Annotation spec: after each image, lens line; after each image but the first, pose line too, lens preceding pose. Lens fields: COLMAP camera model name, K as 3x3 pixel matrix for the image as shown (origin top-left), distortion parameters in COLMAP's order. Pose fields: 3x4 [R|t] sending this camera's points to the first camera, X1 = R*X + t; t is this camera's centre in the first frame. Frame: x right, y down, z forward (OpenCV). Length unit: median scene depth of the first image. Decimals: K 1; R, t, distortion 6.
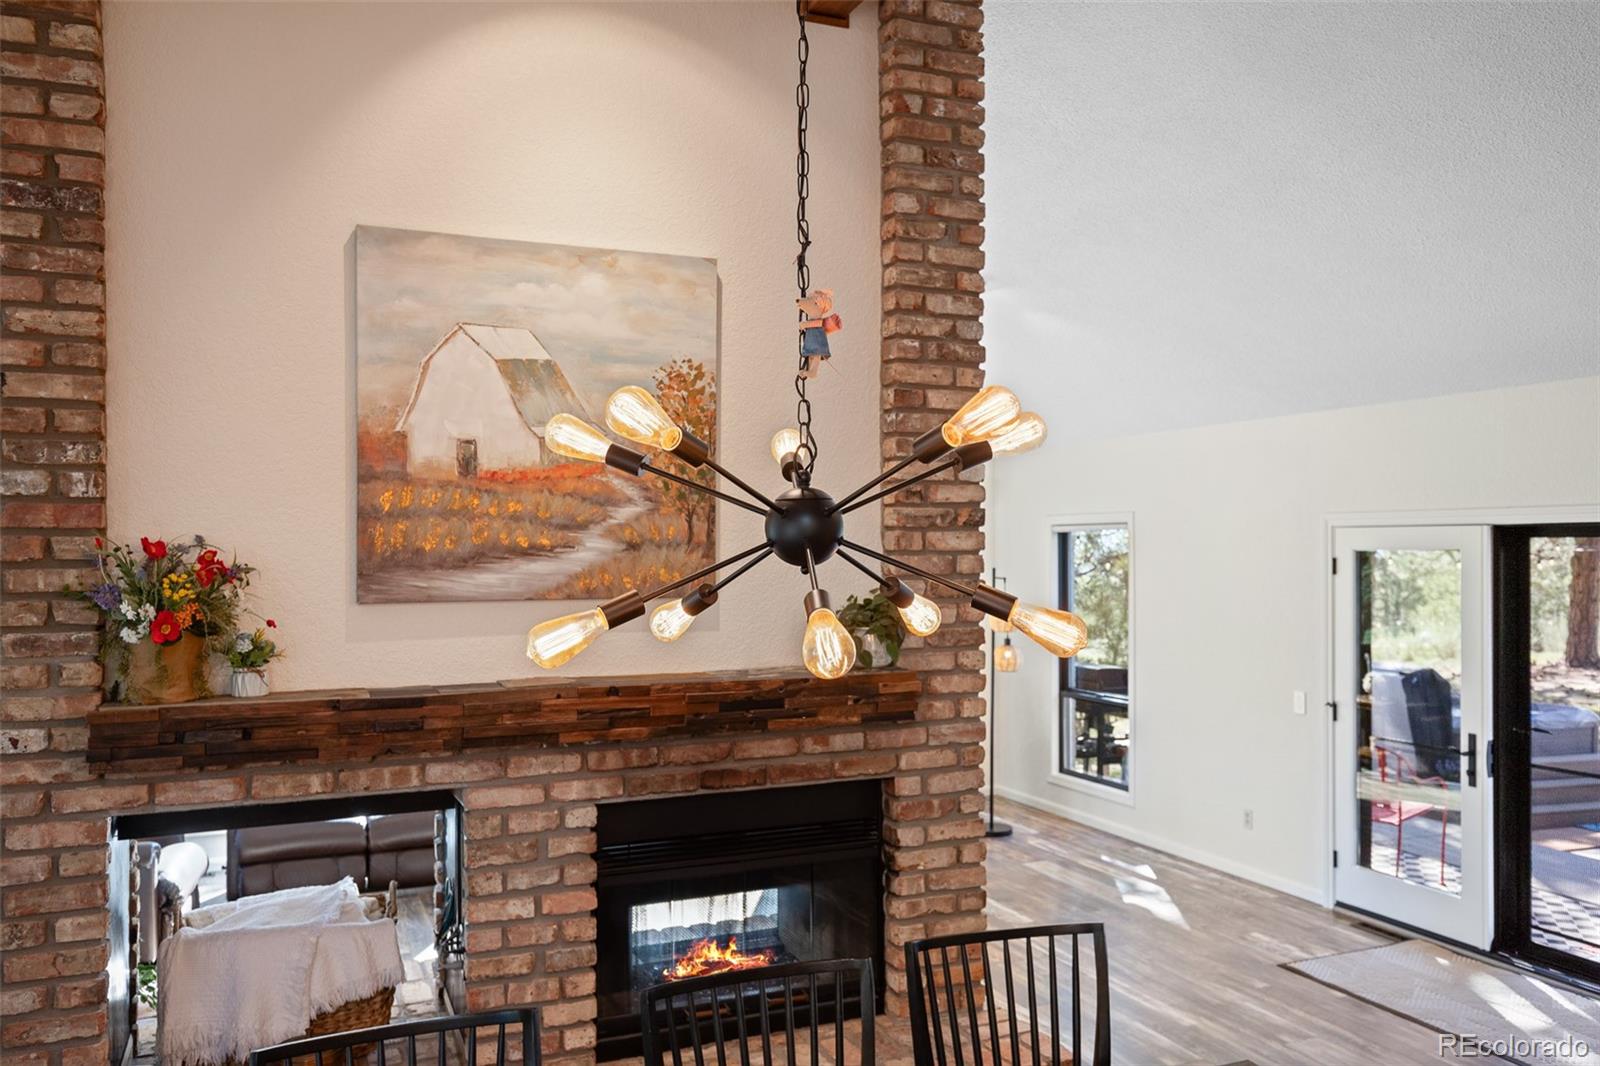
lens RADIAL K [[1262.8, 0, 807.1], [0, 1262.8, 551.5], [0, 0, 1]] dist [0.009993, 0.004586]
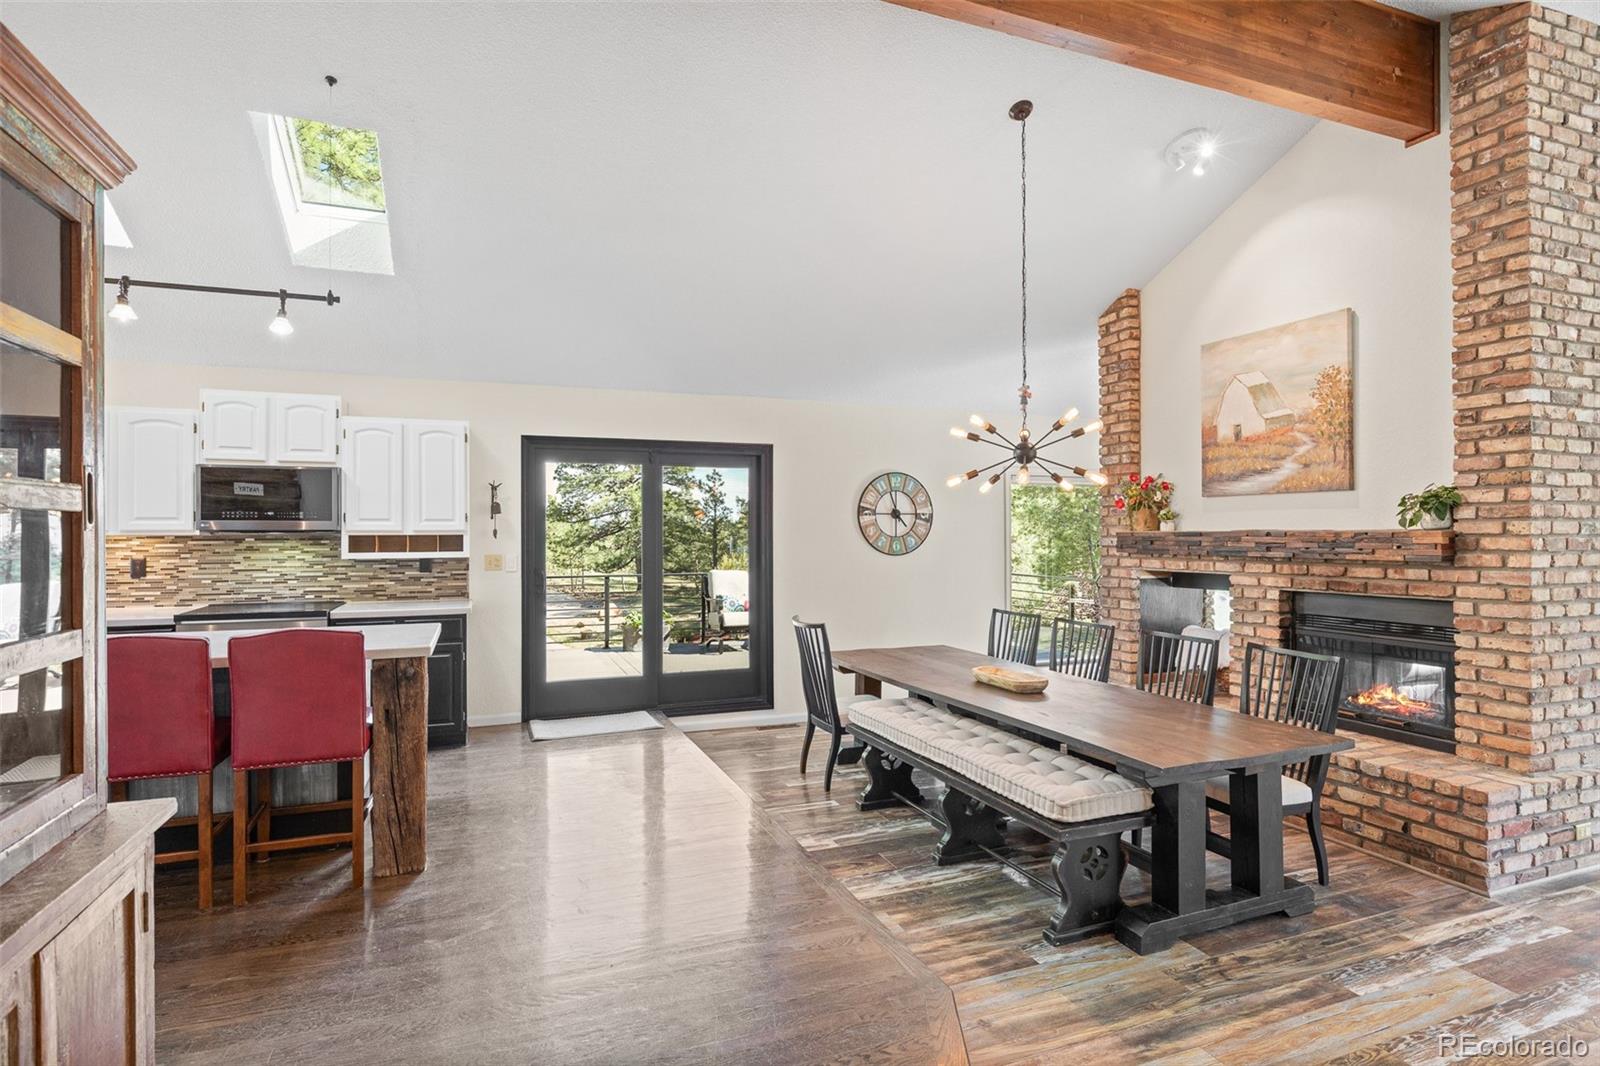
lens RADIAL K [[819.4, 0, 795.6], [0, 819.4, 530.6], [0, 0, 1]] dist [-0.025876, 0.002880]
pose [[-0.044425, 0.000924, -0.999012, 1.193104], [-0.002447, 0.999996, 0.001034, 0.100362], [0.999010, 0.002491, -0.044422, 0.250381]]
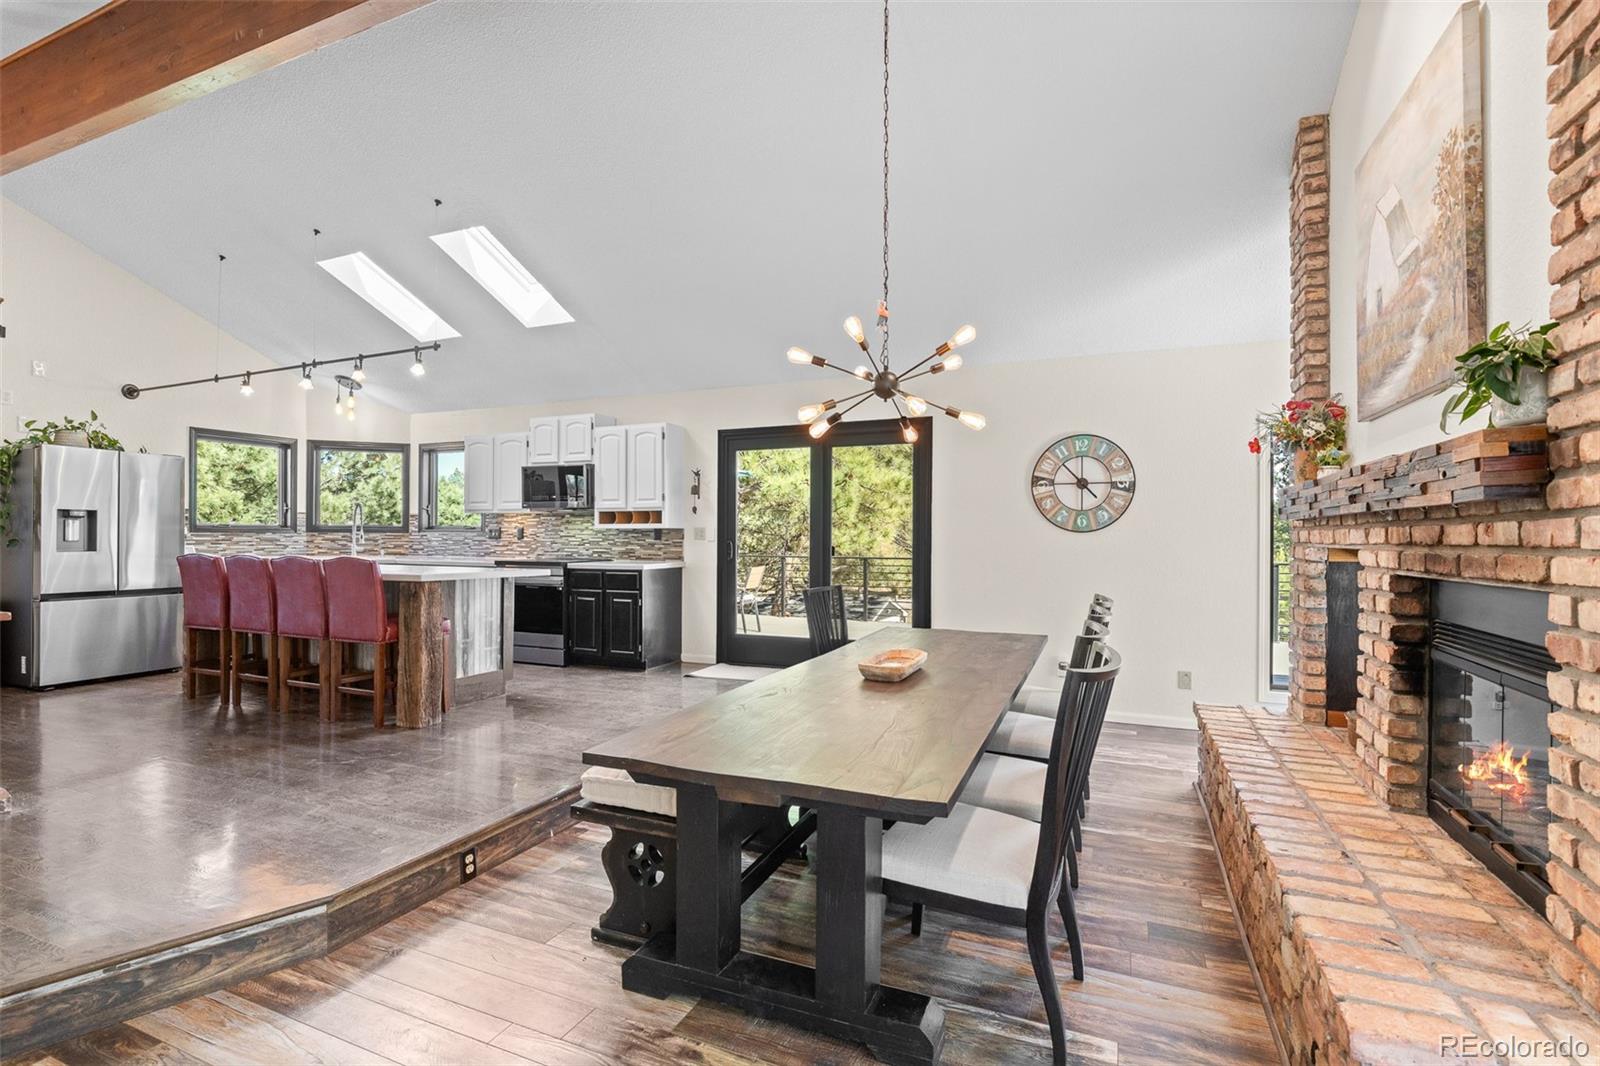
lens RADIAL K [[734.2, 0, 802.5], [0, 734.2, 527.7], [0, 0, 1]] dist [-0.021288, 0.006732]
pose [[-0.730440, -0.005657, -0.682954, 0.659367], [-0.003548, 0.999984, -0.004488, 0.160232], [0.682968, -0.000855, -0.730448, 1.092339]]
